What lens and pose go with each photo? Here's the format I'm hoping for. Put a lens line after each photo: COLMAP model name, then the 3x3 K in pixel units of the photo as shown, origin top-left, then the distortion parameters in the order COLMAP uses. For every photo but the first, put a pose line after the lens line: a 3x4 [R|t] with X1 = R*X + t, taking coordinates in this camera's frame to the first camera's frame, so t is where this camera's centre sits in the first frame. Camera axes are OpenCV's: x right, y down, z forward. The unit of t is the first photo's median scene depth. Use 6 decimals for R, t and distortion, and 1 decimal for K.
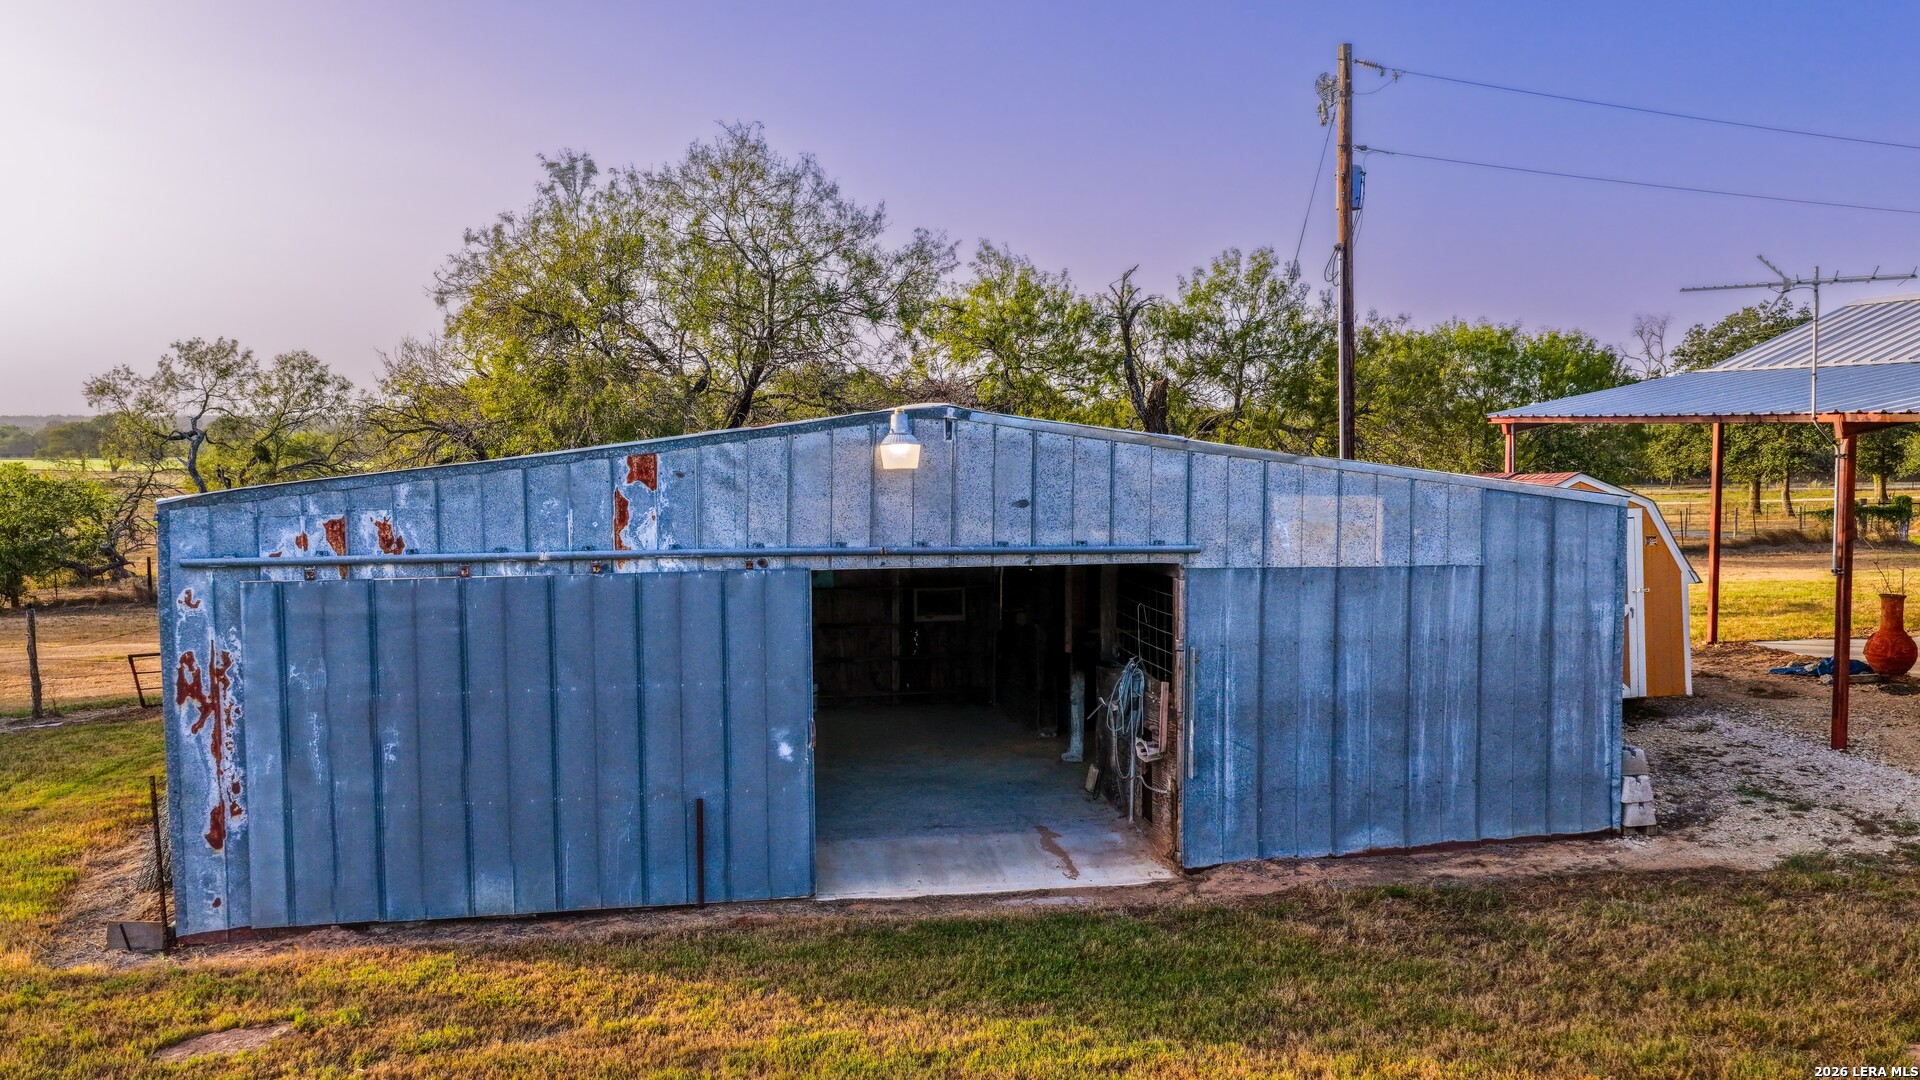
lens RADIAL K [[1592.0, 0, 959.2], [0, 1592.0, 544.7], [0, 0, 1]] dist [-0.013351, 0.000433]
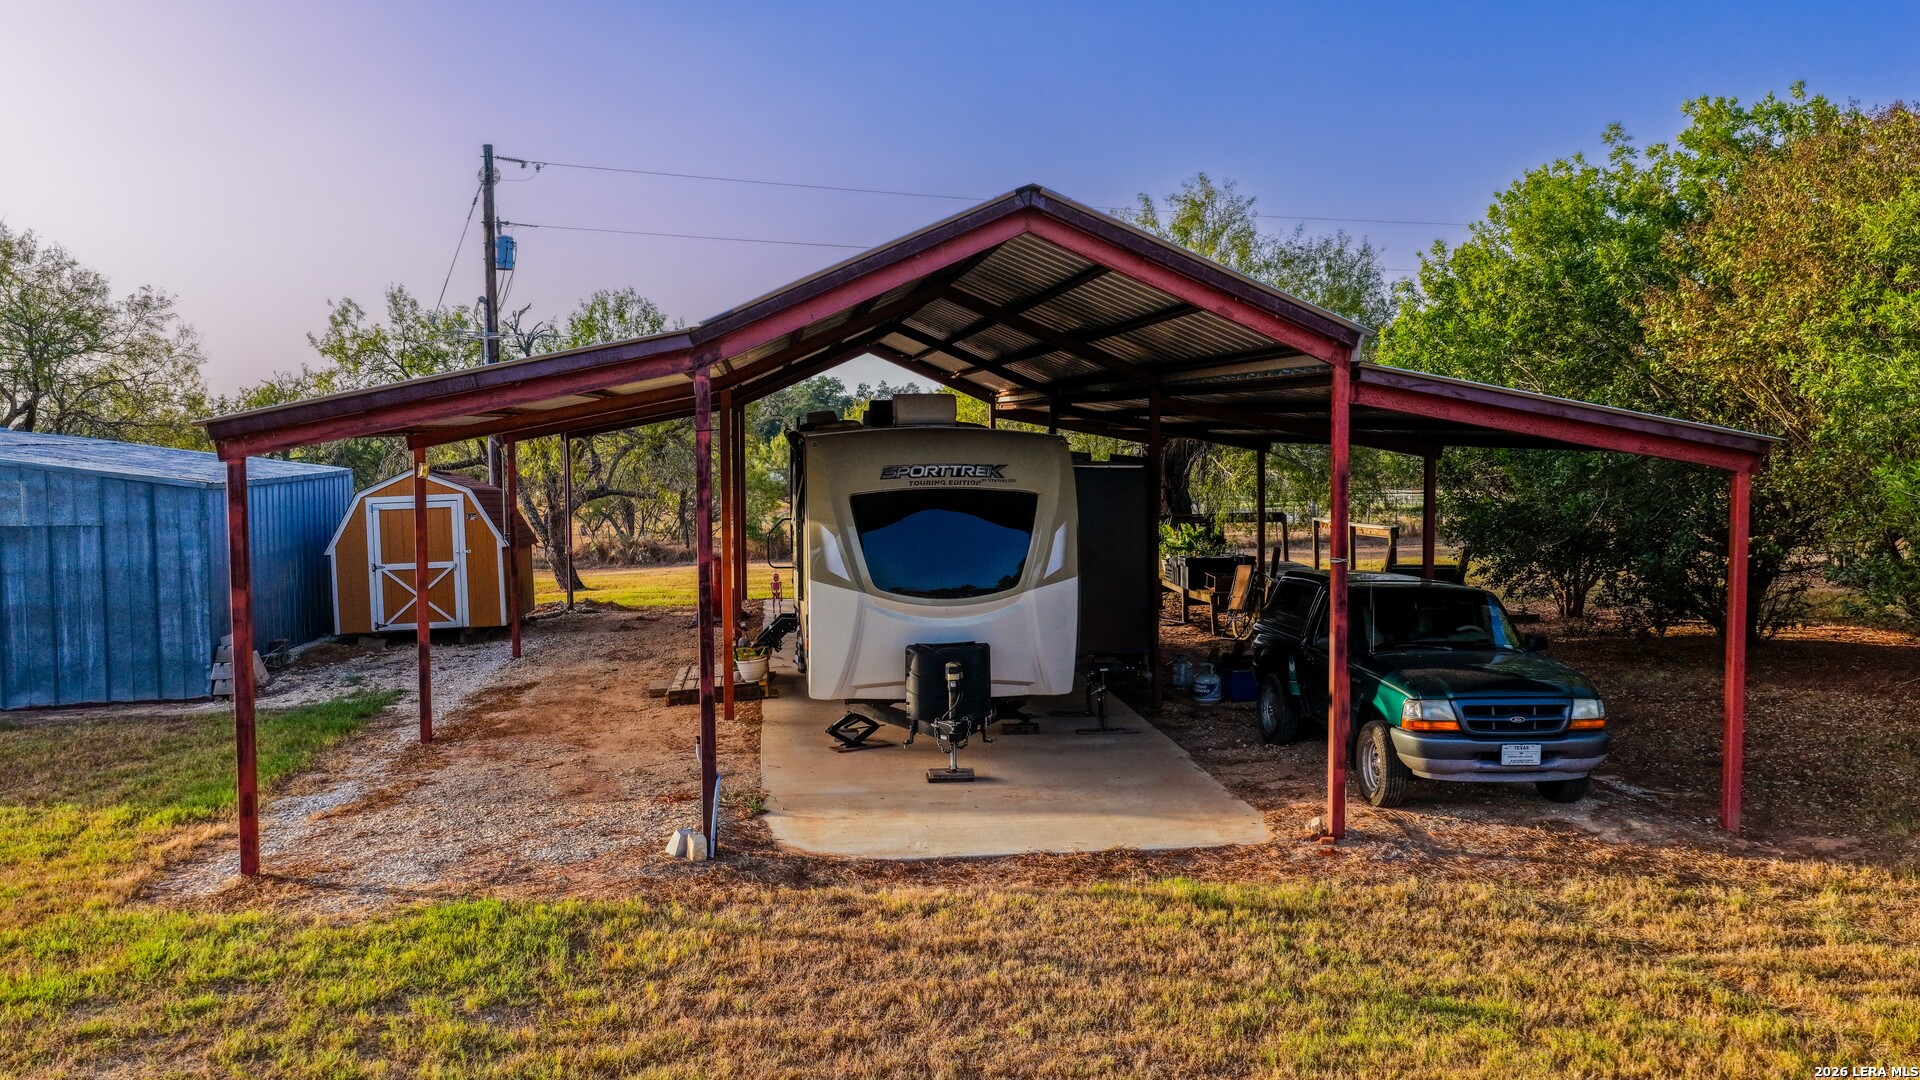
lens RADIAL K [[1592.0, 0, 962.7], [0, 1592.0, 535.9], [0, 0, 1]] dist [-0.013351, 0.000433]
pose [[0.999685, 0.002183, -0.025002, 1.212522], [-0.002385, 0.999965, -0.008048, 0.033294], [0.024983, 0.008105, 0.999655, -0.547584]]
